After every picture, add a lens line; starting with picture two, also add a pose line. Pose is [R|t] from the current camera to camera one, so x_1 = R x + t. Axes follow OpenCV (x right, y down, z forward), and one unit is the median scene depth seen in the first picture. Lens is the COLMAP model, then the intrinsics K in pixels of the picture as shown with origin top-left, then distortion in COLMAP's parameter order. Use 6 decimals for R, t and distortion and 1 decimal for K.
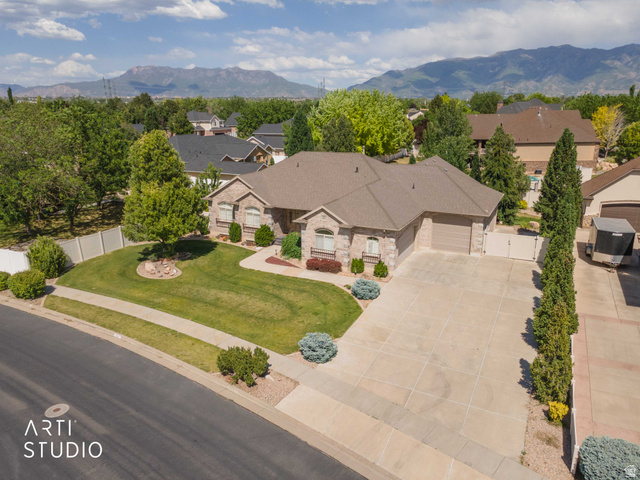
lens RADIAL K [[473.2, 0, 313.8], [0, 473.2, 216.1], [0, 0, 1]] dist [0.060382, -0.035227]
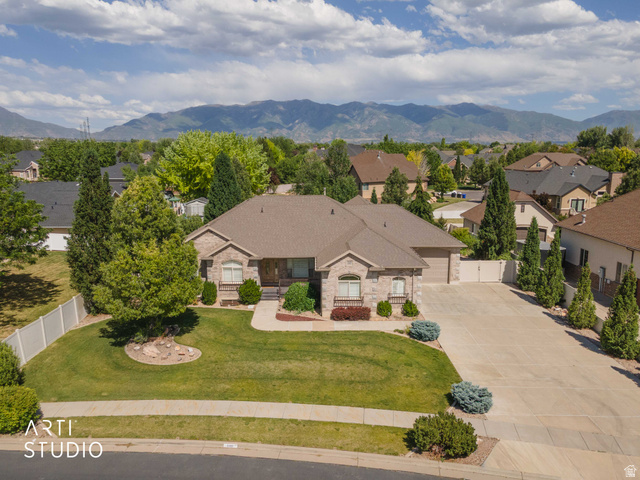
lens RADIAL K [[473.2, 0, 313.8], [0, 473.2, 216.1], [0, 0, 1]] dist [0.060382, -0.035227]
pose [[0.887535, -0.059745, 0.456851, -0.454459], [0.099264, 0.993066, -0.062974, -0.035692], [-0.449921, 0.101240, 0.887311, 0.171845]]
